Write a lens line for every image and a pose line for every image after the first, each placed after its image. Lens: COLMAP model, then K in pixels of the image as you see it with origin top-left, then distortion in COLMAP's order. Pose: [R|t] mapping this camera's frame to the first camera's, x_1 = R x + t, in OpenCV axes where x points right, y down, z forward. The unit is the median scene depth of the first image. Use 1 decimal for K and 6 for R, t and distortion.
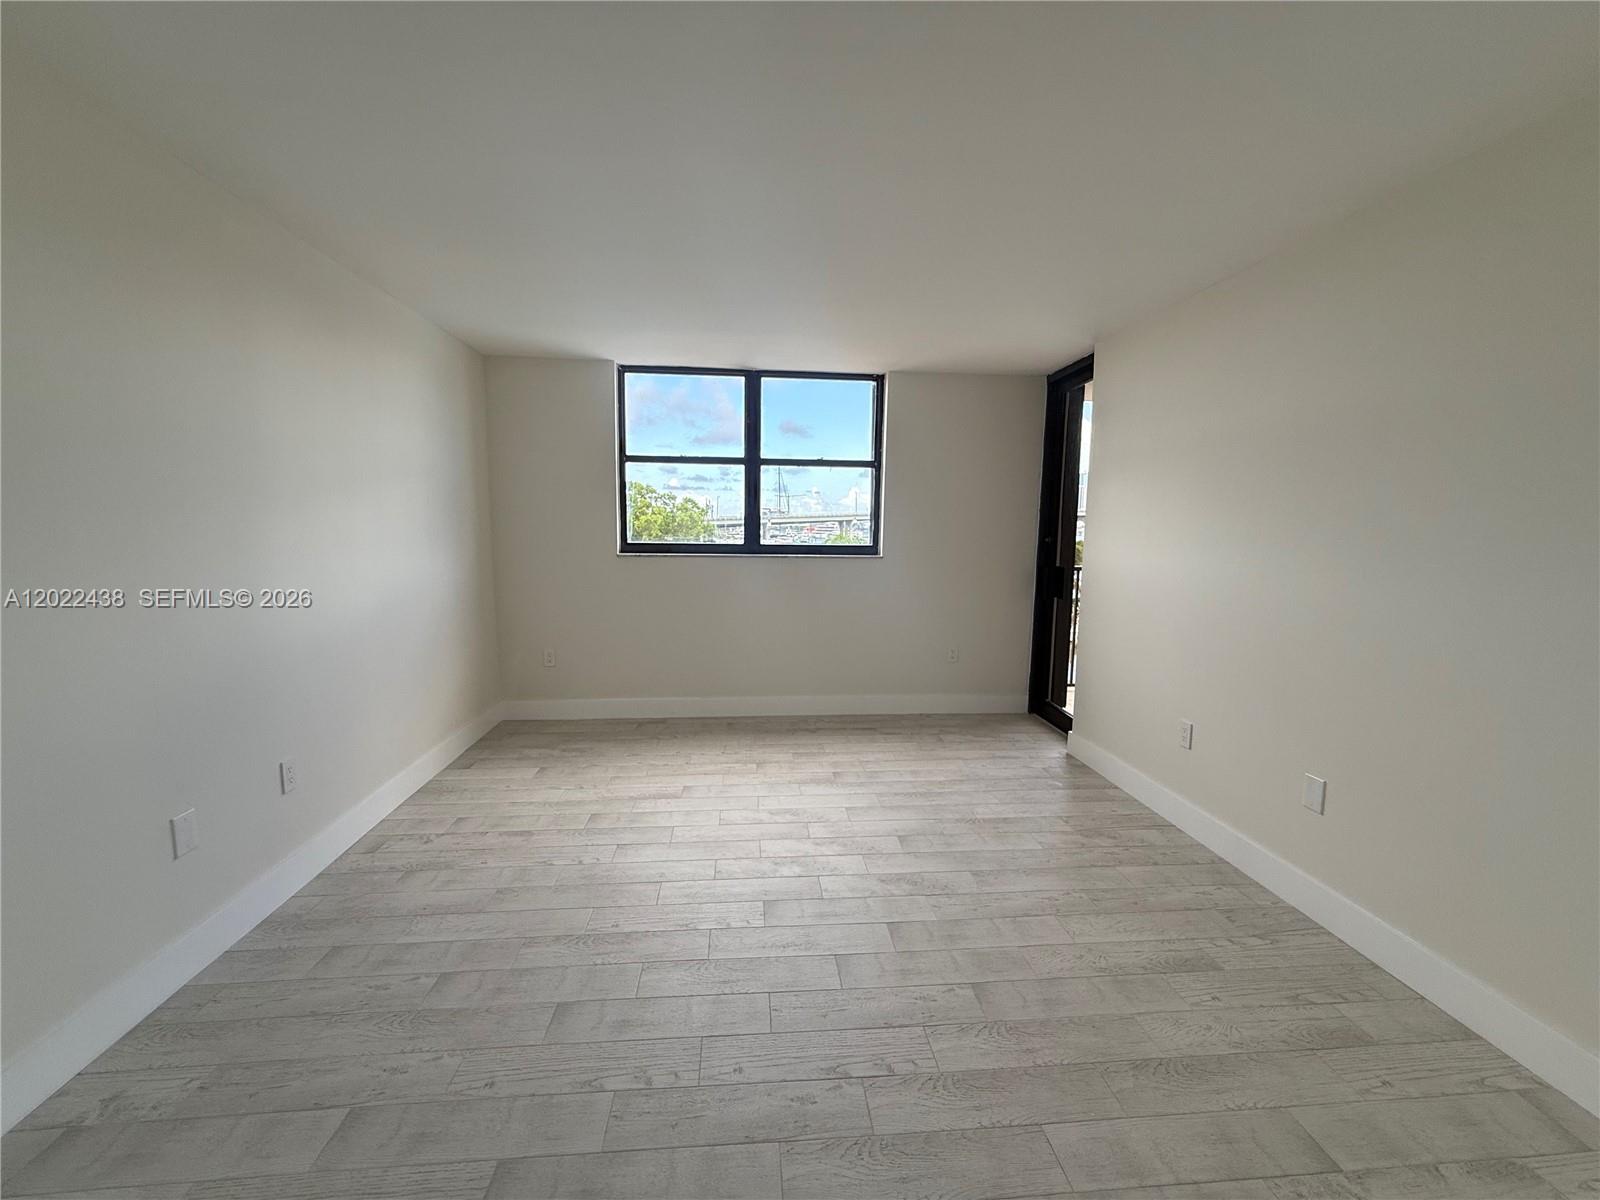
lens RADIAL K [[641.4, 0, 808.8], [0, 641.4, 599.8], [0, 0, 1]] dist [-0.000568, -0.000144]
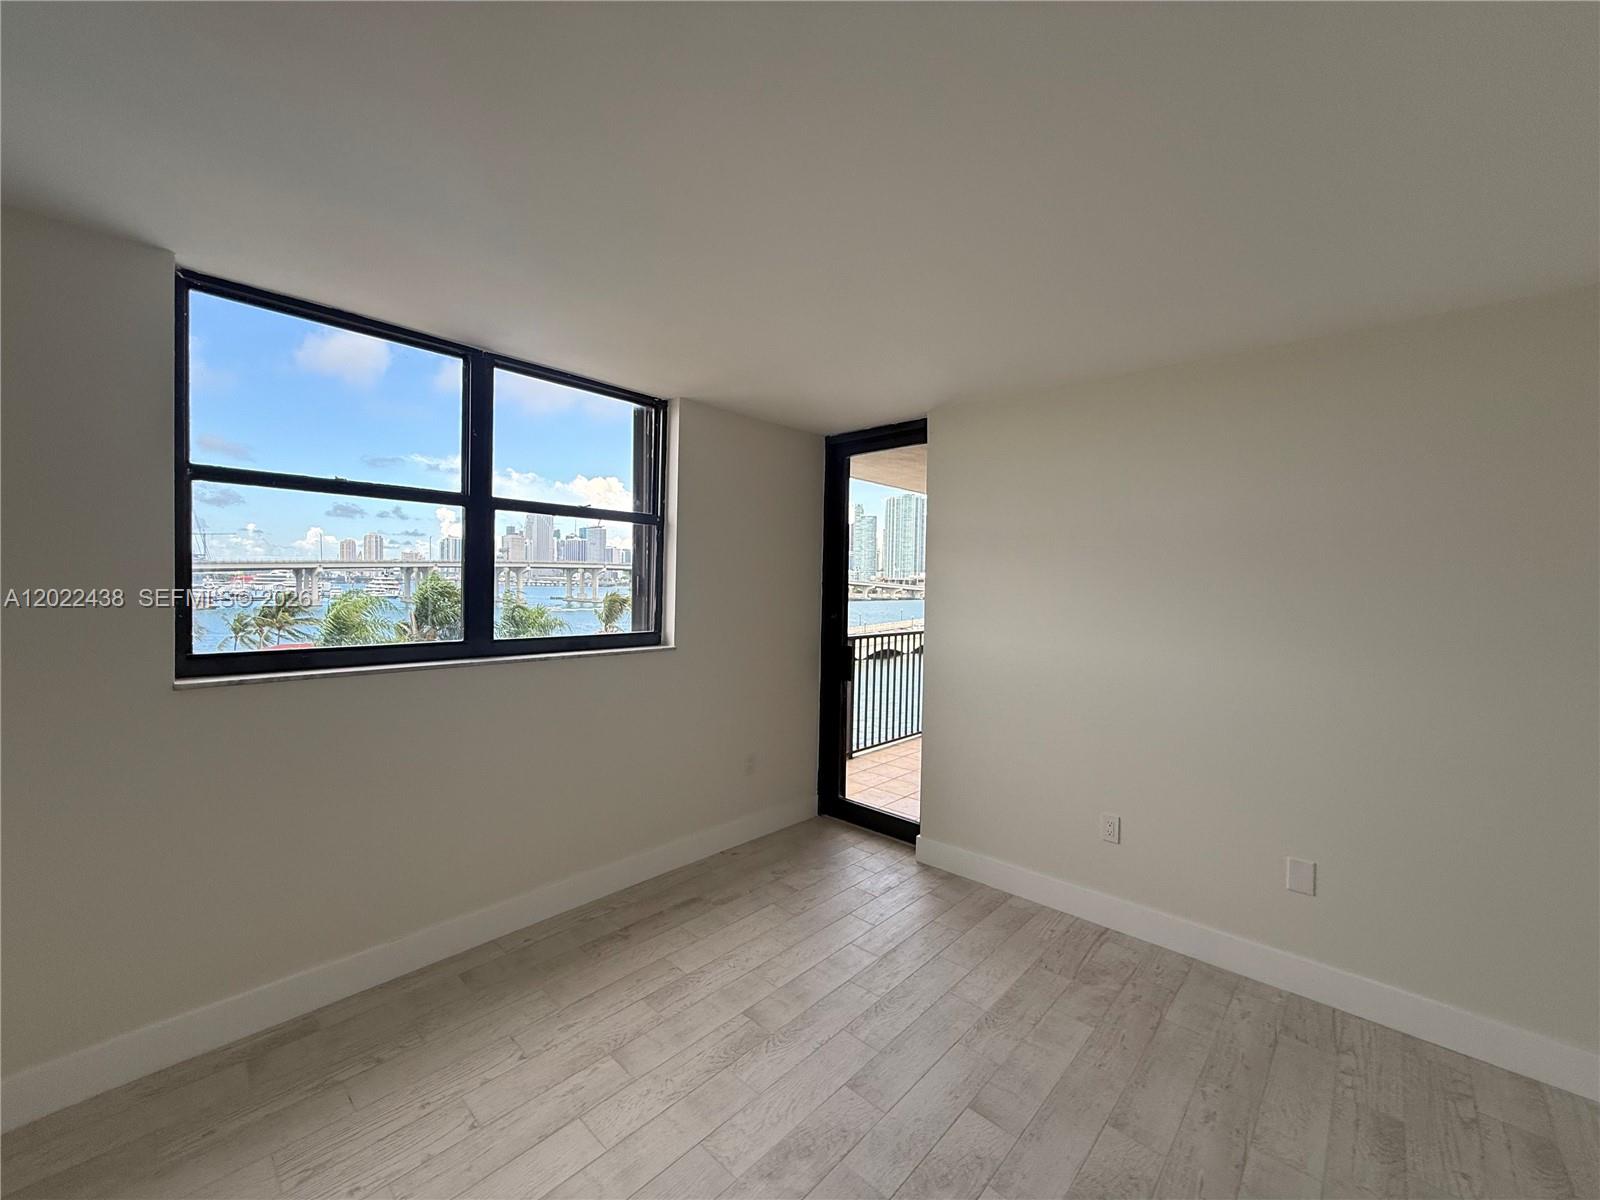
lens RADIAL K [[632.3, 0, 795.3], [0, 632.3, 600.2], [0, 0, 1]] dist [-0.000567, 0.000258]
pose [[0.747828, -0.015077, 0.663721, -0.269018], [0.066241, 0.996448, -0.052000, -0.078332], [-0.660579, 0.082853, 0.746171, 0.394309]]
